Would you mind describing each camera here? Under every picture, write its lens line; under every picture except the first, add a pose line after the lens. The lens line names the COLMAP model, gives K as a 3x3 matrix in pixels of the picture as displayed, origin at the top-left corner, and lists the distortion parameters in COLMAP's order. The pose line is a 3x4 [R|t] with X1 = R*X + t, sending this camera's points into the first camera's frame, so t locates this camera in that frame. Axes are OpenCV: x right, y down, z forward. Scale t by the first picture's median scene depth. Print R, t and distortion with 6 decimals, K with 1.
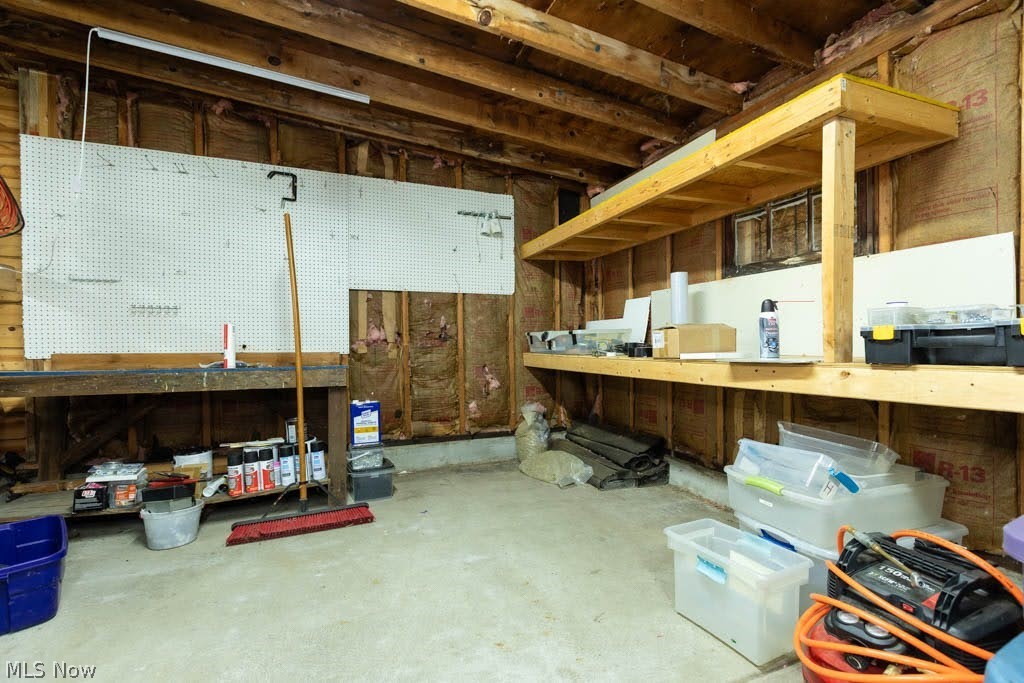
lens RADIAL K [[456.6, 0, 514.0], [0, 456.6, 345.0], [0, 0, 1]] dist [0.002970, 0.000066]
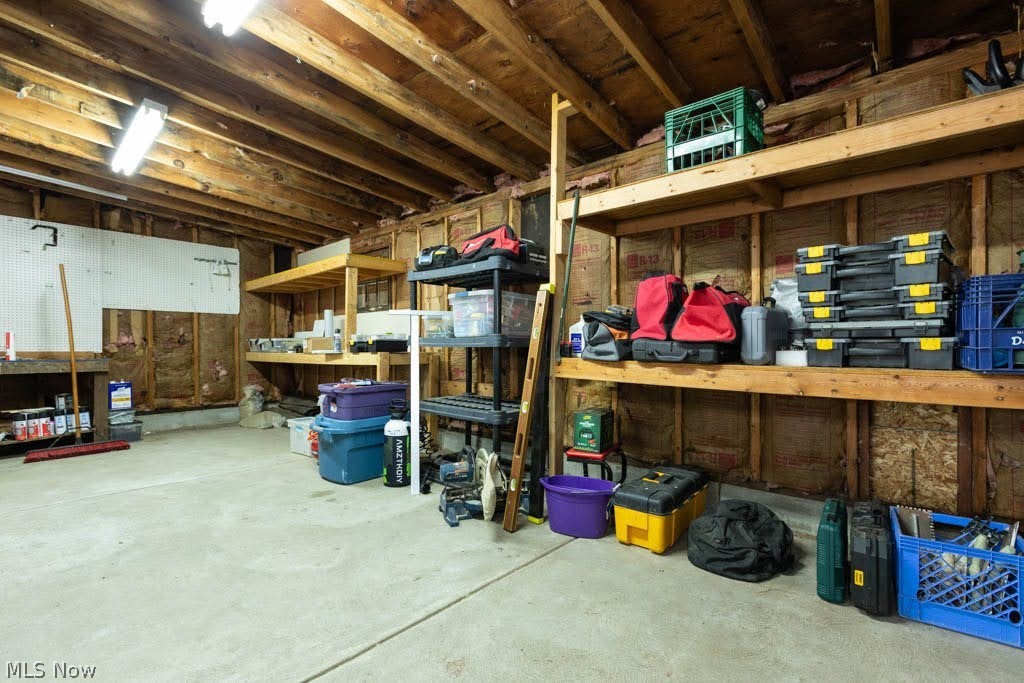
lens RADIAL K [[456.6, 0, 514.0], [0, 456.6, 345.0], [0, 0, 1]] dist [0.002970, 0.000066]
pose [[0.893898, 0.004685, 0.448247, 0.155888], [-0.000962, 0.999963, -0.008533, 0.005995], [-0.448270, 0.007197, 0.893869, -0.880954]]
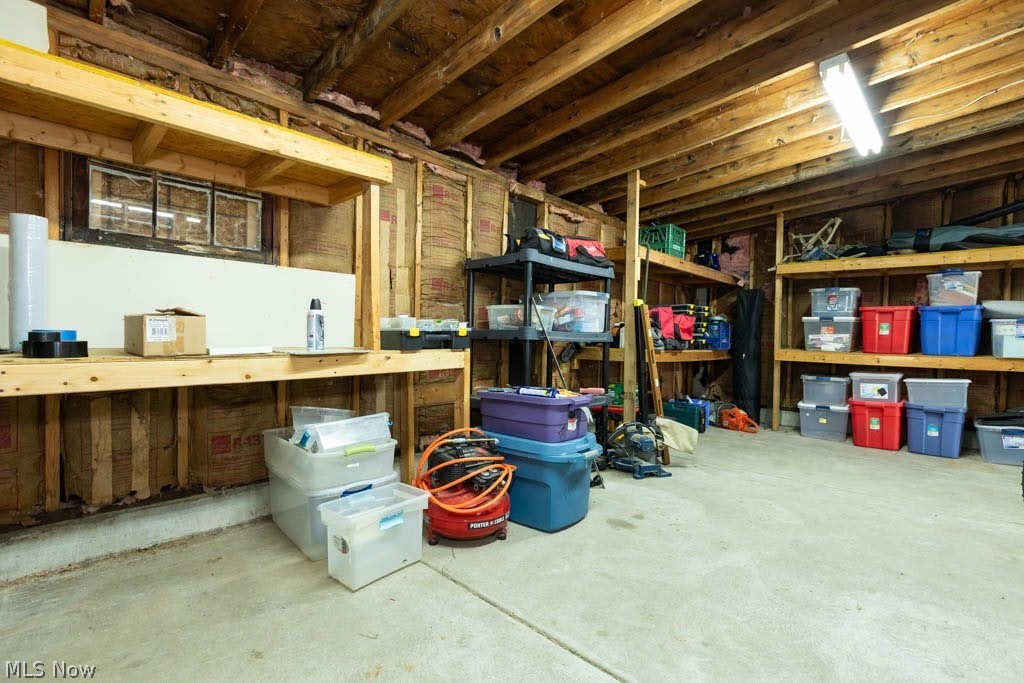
lens RADIAL K [[456.6, 0, 514.0], [0, 456.6, 345.0], [0, 0, 1]] dist [0.002970, 0.000066]
pose [[-0.408115, -0.015158, 0.912805, -0.362050], [-0.009626, 0.999878, 0.012301, -0.001082], [-0.912880, -0.003767, -0.408211, 0.529253]]
